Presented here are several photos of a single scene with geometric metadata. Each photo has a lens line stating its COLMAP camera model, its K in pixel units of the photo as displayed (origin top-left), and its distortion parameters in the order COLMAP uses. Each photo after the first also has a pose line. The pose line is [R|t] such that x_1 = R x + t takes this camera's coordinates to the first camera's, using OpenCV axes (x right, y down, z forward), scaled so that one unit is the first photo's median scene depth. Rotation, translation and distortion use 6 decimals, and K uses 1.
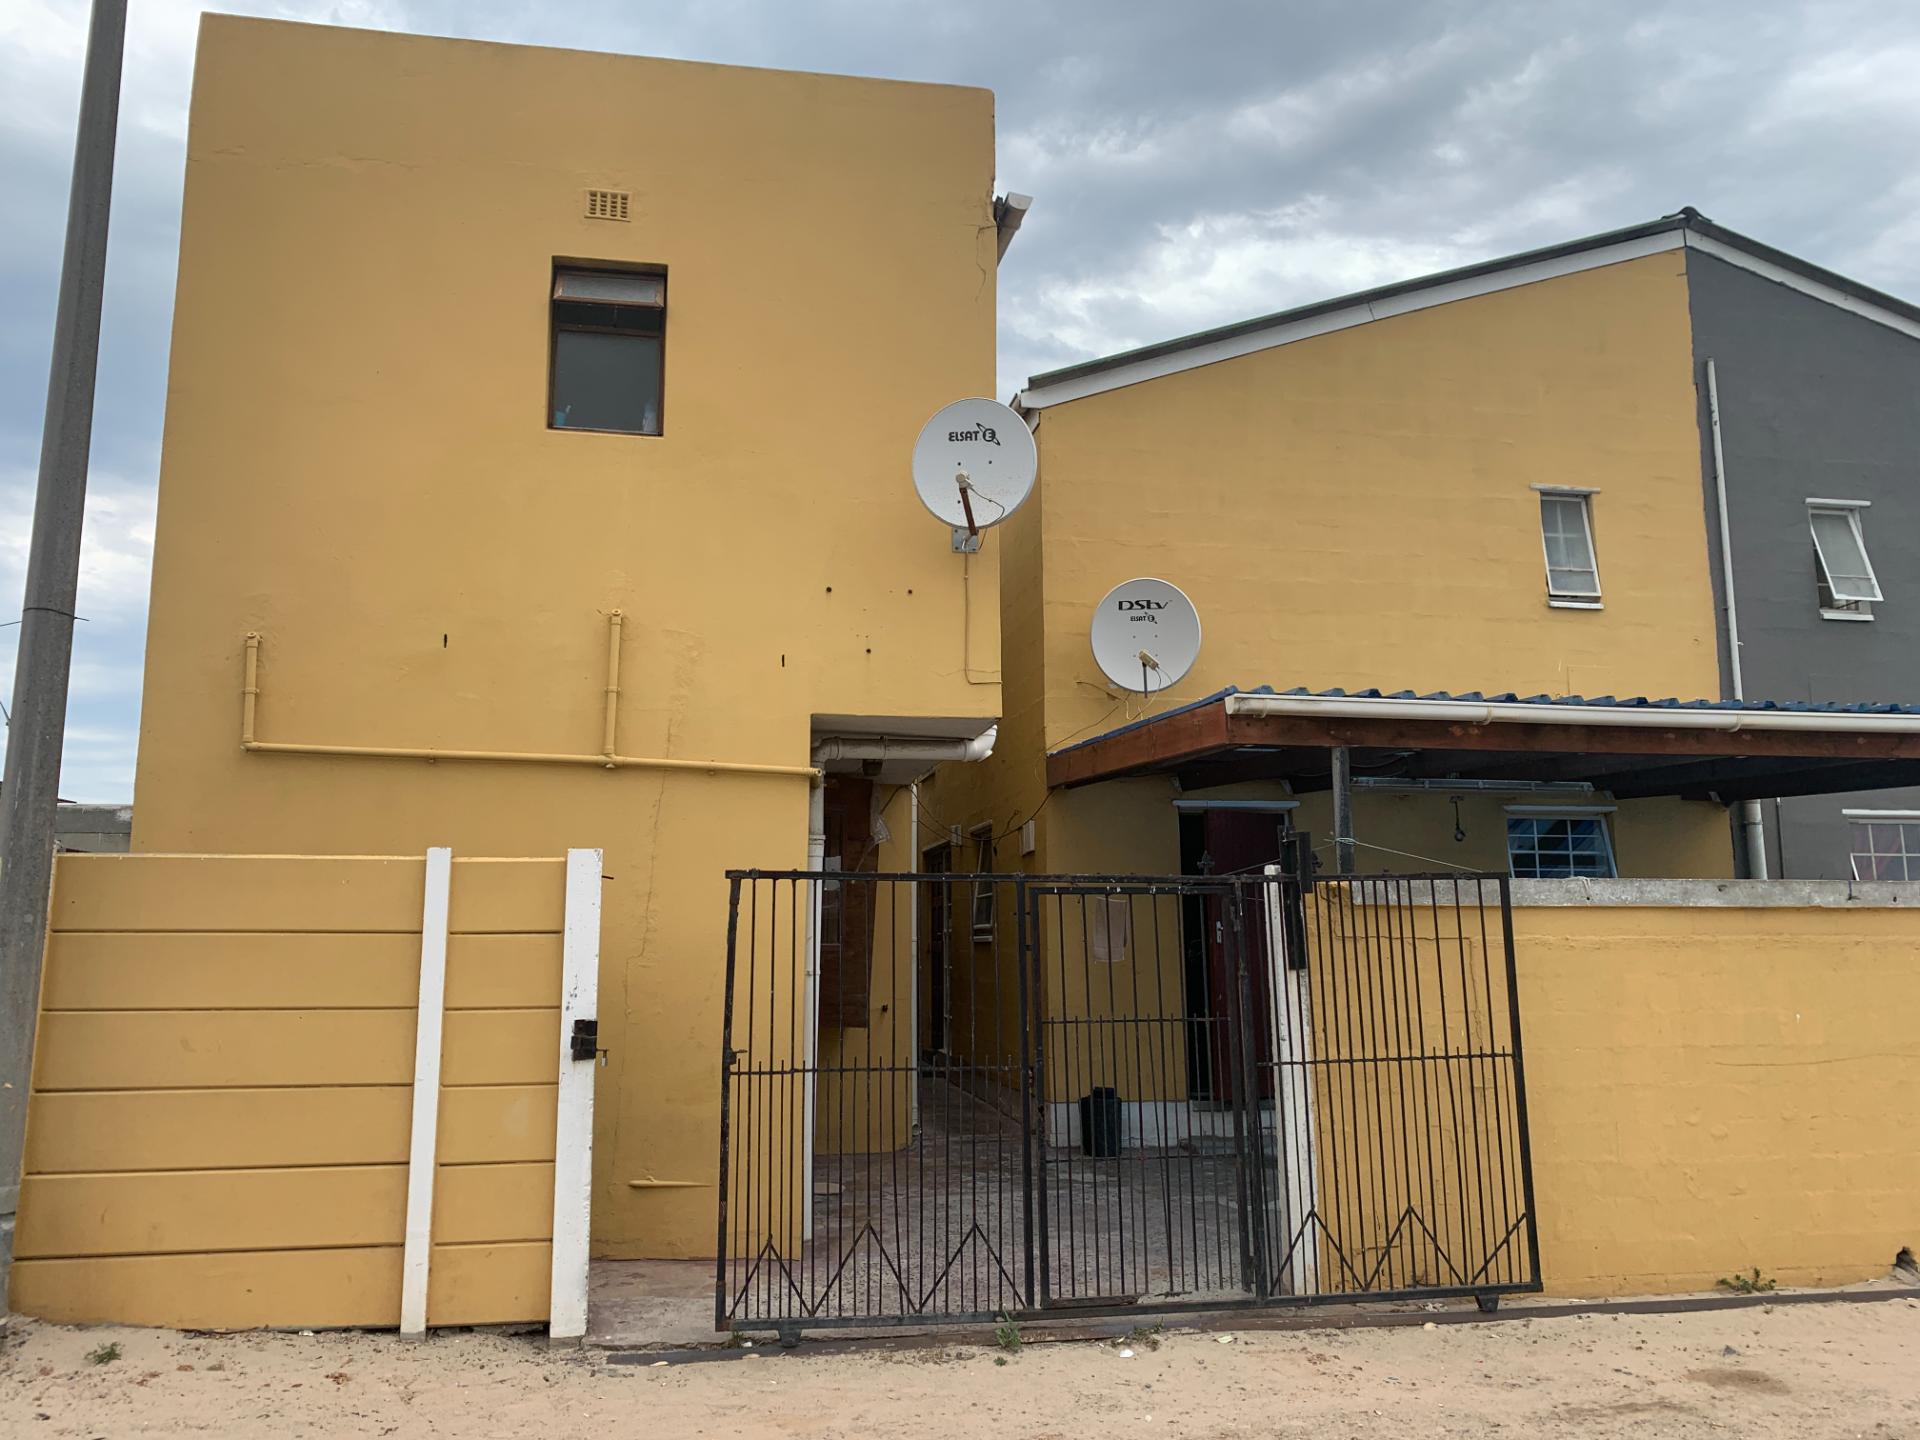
lens RADIAL K [[1478.9, 0, 961.1], [0, 1478.9, 702.4], [0, 0, 1]] dist [0.006285, 0.002879]
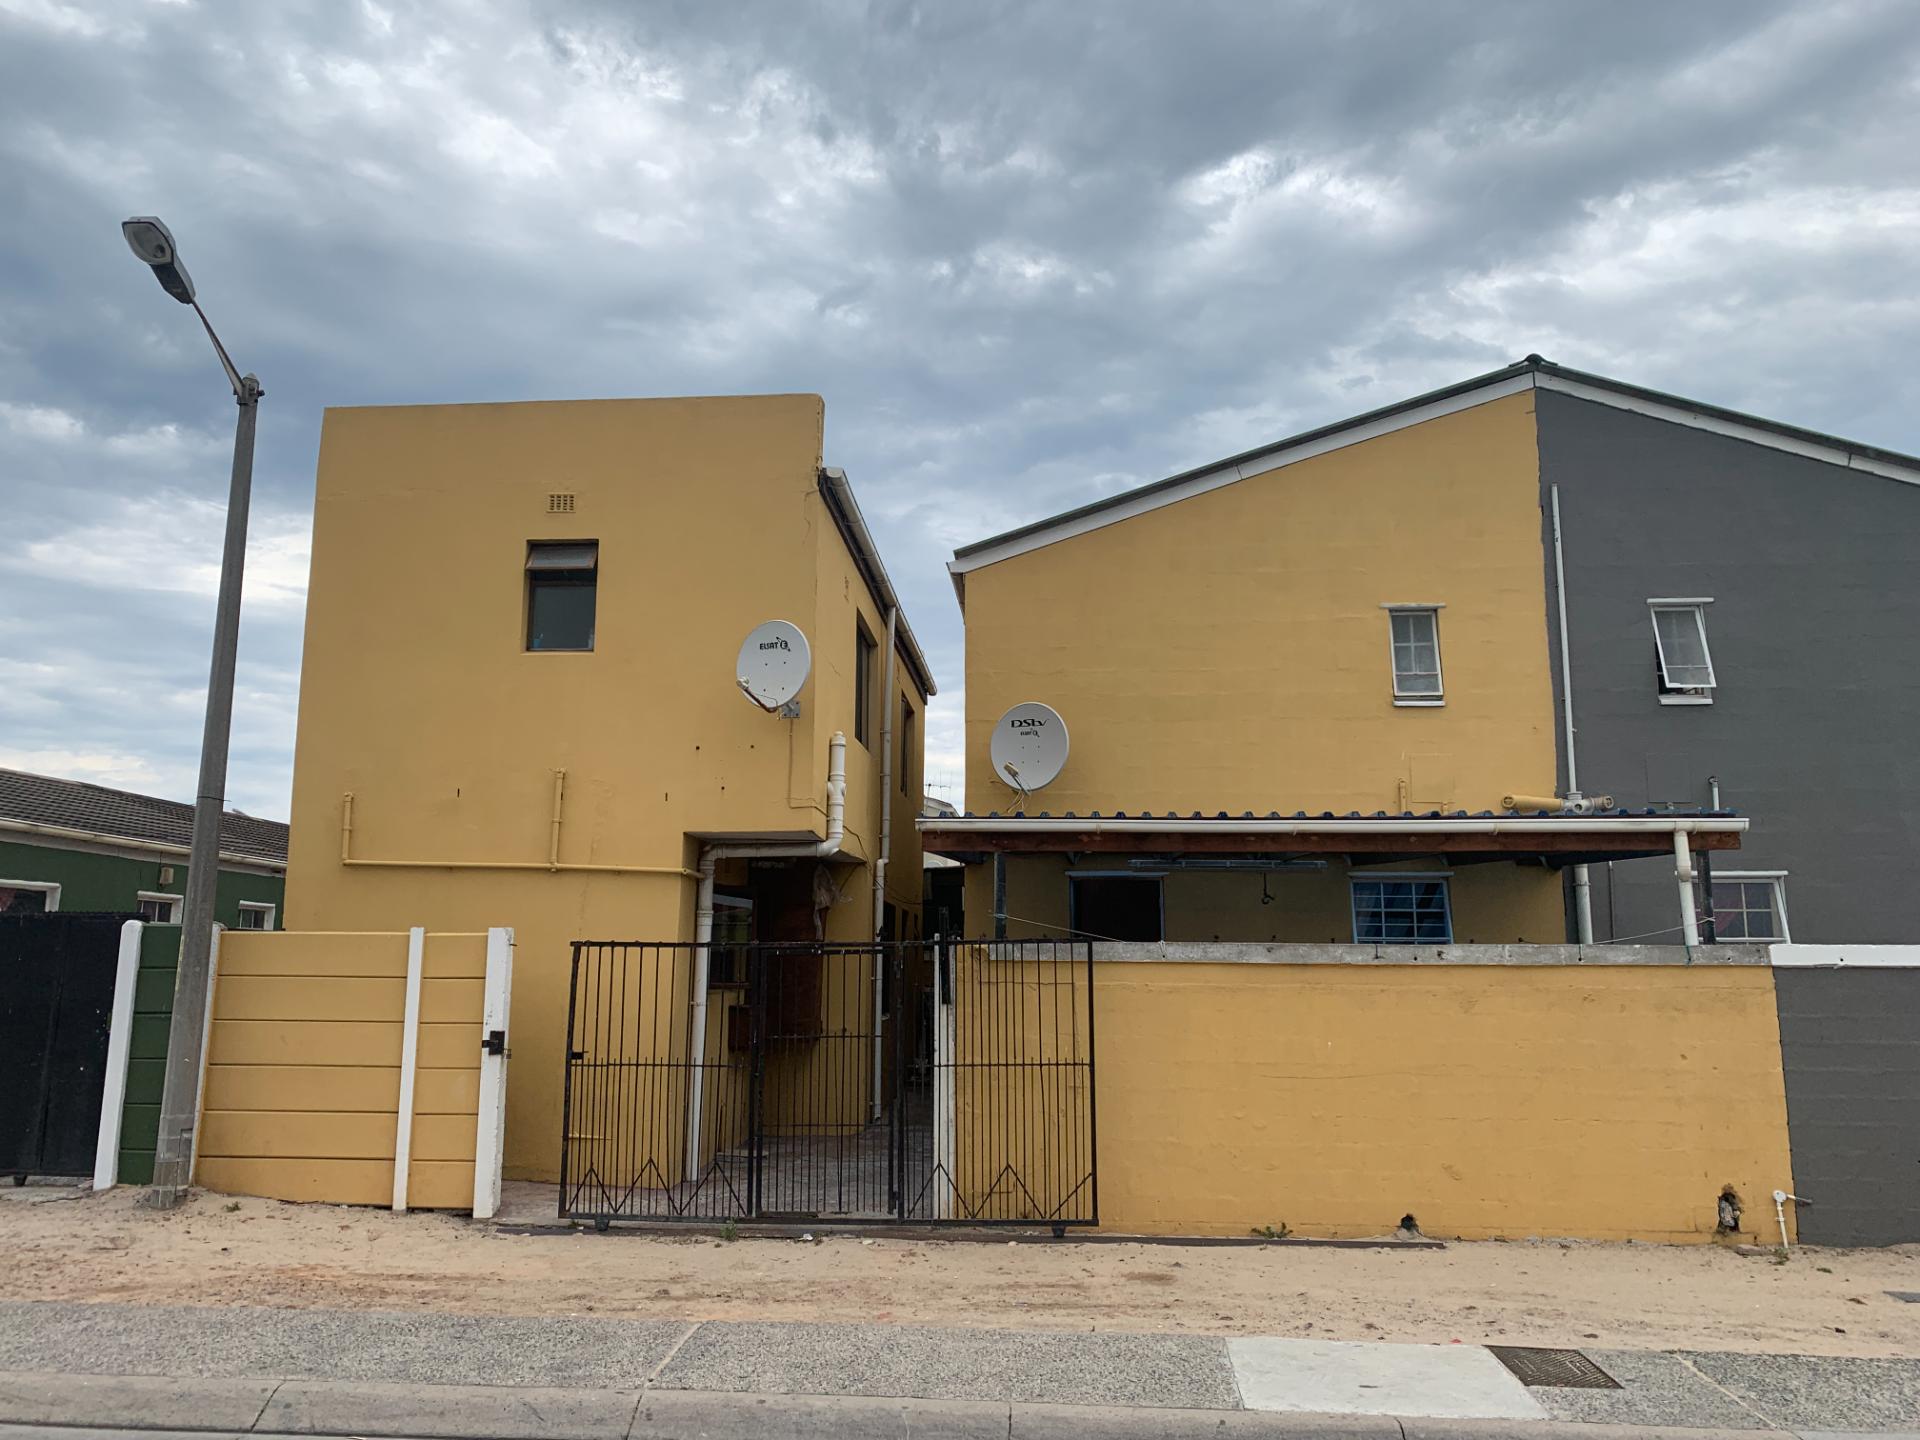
lens RADIAL K [[1460.7, 0, 960.0], [0, 1460.7, 720.0], [0, 0, 1]] dist [0.086919, -0.203116]
pose [[0.967980, -0.035727, -0.248471, 0.609949], [0.033715, 0.999355, -0.012348, -0.087343], [0.248752, 0.003575, 0.968561, -0.431426]]
